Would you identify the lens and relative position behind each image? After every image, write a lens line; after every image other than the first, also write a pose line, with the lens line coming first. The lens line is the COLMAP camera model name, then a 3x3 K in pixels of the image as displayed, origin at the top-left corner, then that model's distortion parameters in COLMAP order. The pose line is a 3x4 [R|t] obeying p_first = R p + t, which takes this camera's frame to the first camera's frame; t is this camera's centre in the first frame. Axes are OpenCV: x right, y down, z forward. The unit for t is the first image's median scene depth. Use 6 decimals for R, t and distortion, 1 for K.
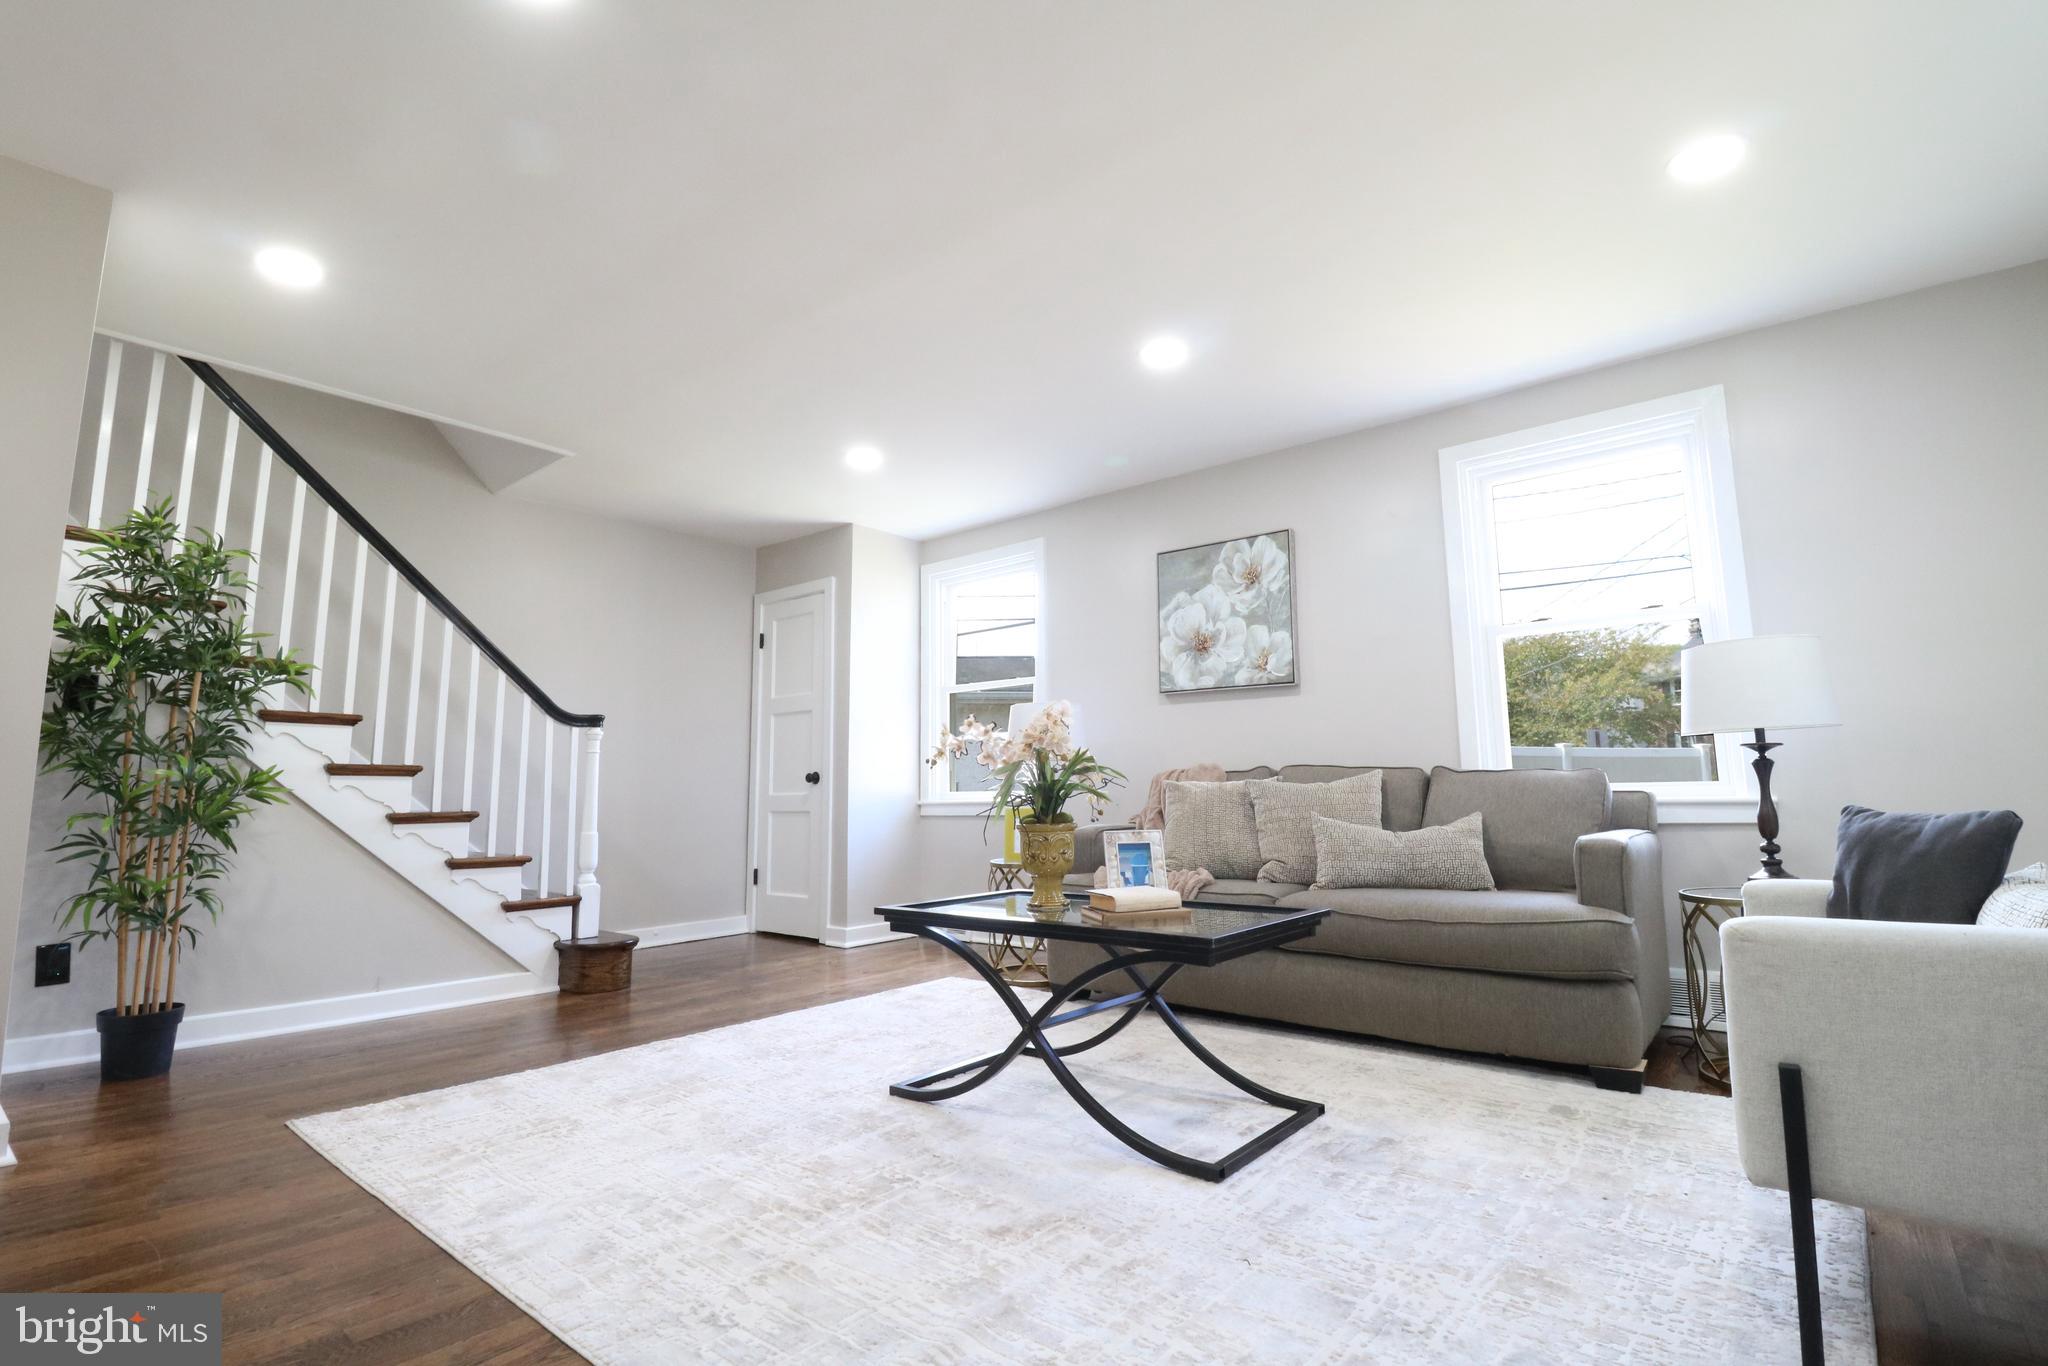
lens RADIAL K [[954.4, 0, 1039.4], [0, 954.4, 669.1], [0, 0, 1]] dist [-0.001049, -0.012462]
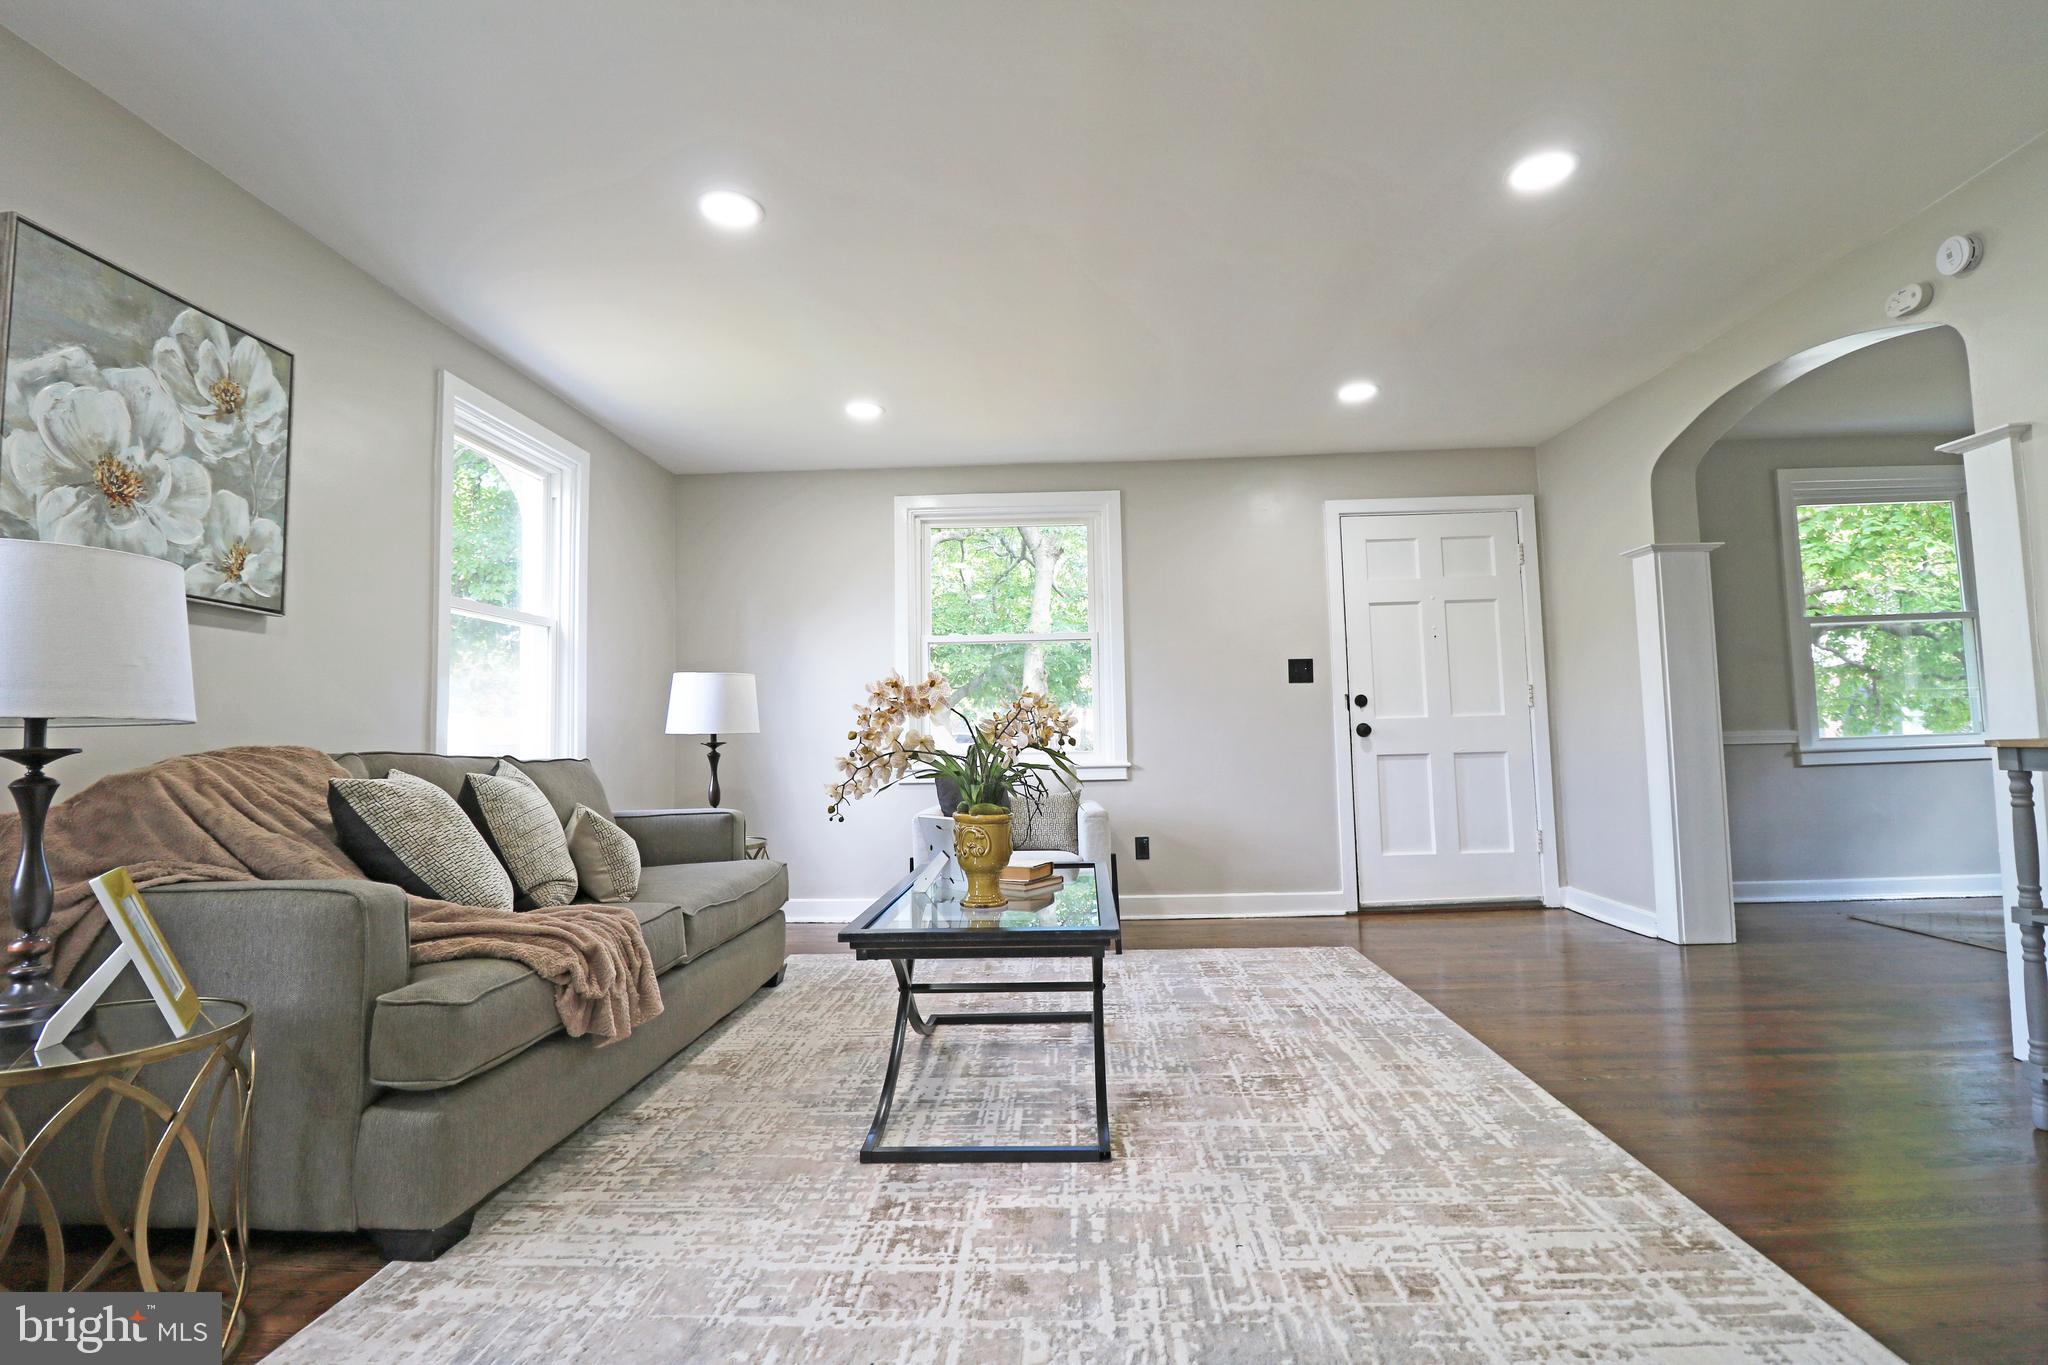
lens RADIAL K [[954.4, 0, 1039.4], [0, 954.4, 668.6], [0, 0, 1]] dist [-0.001049, -0.012462]
pose [[-0.606746, 0.092098, 0.789543, -0.452568], [-0.062062, 0.984745, -0.162561, 0.108318], [-0.792470, -0.147634, -0.591774, 0.922615]]
